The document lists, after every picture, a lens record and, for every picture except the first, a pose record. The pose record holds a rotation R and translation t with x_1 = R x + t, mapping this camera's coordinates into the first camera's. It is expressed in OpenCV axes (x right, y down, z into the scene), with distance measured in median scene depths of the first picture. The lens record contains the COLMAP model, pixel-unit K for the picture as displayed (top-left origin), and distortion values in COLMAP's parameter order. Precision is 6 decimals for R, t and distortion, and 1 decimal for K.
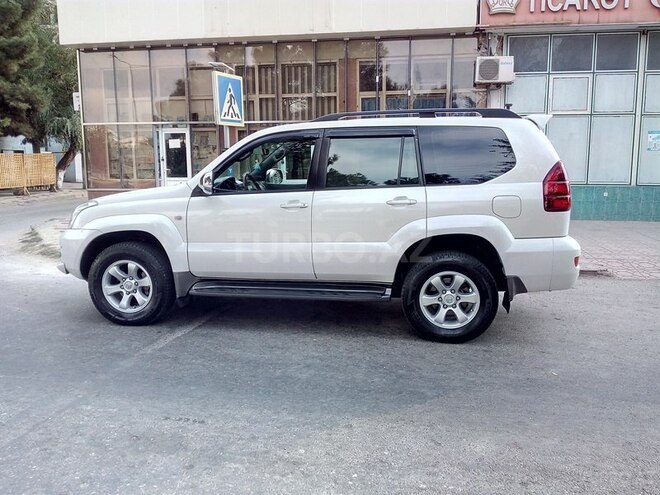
lens RADIAL K [[545.6, 0, 337.7], [0, 545.6, 258.6], [0, 0, 1]] dist [0.064873, -0.141524]
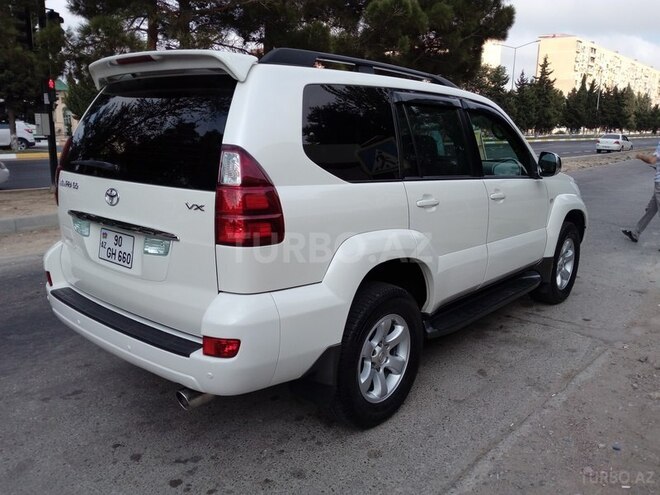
lens RADIAL K [[547.1, 0, 333.9], [0, 547.1, 244.6], [0, 0, 1]] dist [0.039938, -0.056583]
pose [[-0.513647, 0.166743, -0.841644, 0.706651], [-0.163411, 0.943968, 0.286743, -0.252712], [0.842297, 0.284819, -0.457618, 1.365561]]
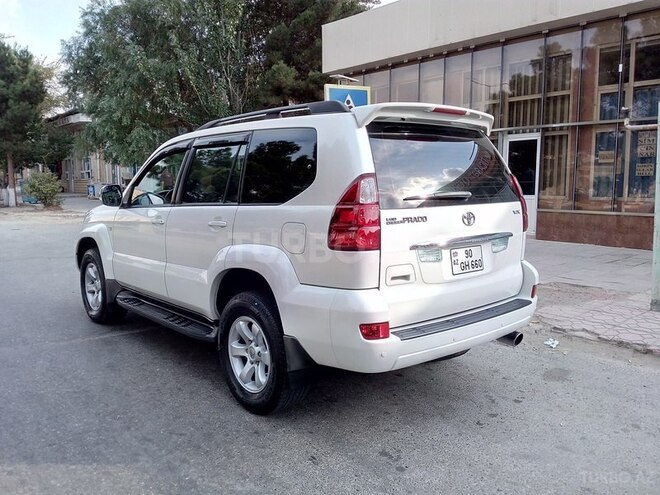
lens RADIAL K [[560.3, 0, 325.9], [0, 560.3, 234.3], [0, 0, 1]] dist [0.007734, -0.005220]
pose [[0.775762, 0.062007, -0.627972, 0.658347], [-0.105182, 0.993945, -0.031793, -0.065835], [0.622198, 0.090715, 0.777586, 0.378561]]
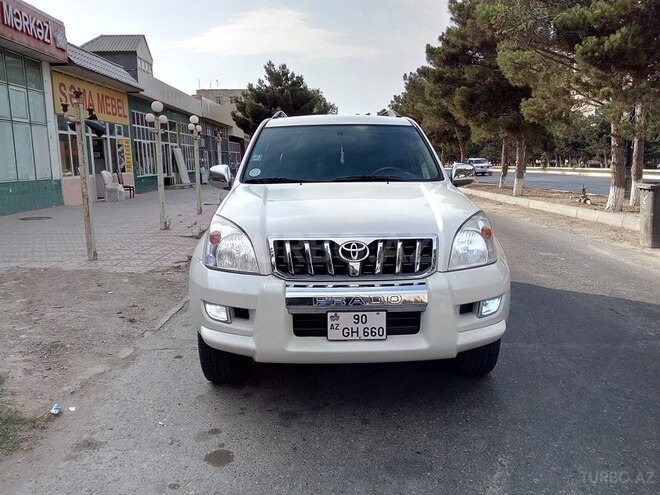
lens RADIAL K [[547.1, 0, 333.9], [0, 547.1, 244.6], [0, 0, 1]] dist [0.039938, -0.056583]
pose [[-0.192017, -0.149392, 0.969954, -1.019501], [0.174750, 0.967346, 0.183585, -0.212768], [-0.965708, 0.204751, -0.159640, 1.234615]]
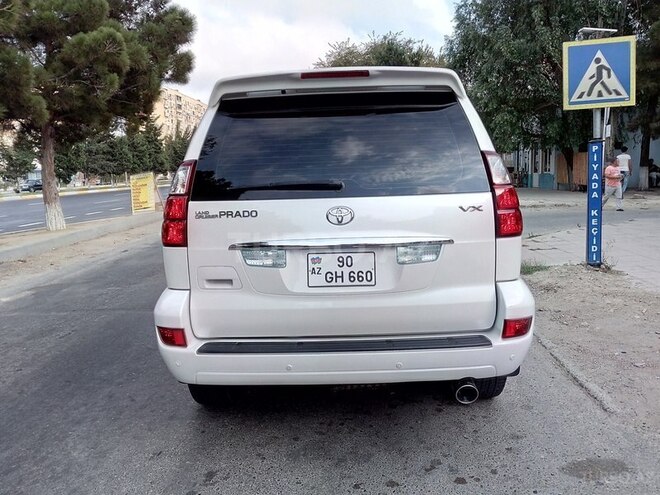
lens RADIAL K [[566.0, 0, 330.0], [0, 566.0, 247.5], [0, 0, 1]] dist [-0.003905, -0.006921]
pose [[0.145210, 0.126378, -0.981296, 0.856946], [-0.136217, 0.984918, 0.106688, -0.142716], [0.979979, 0.118177, 0.160235, 0.881139]]
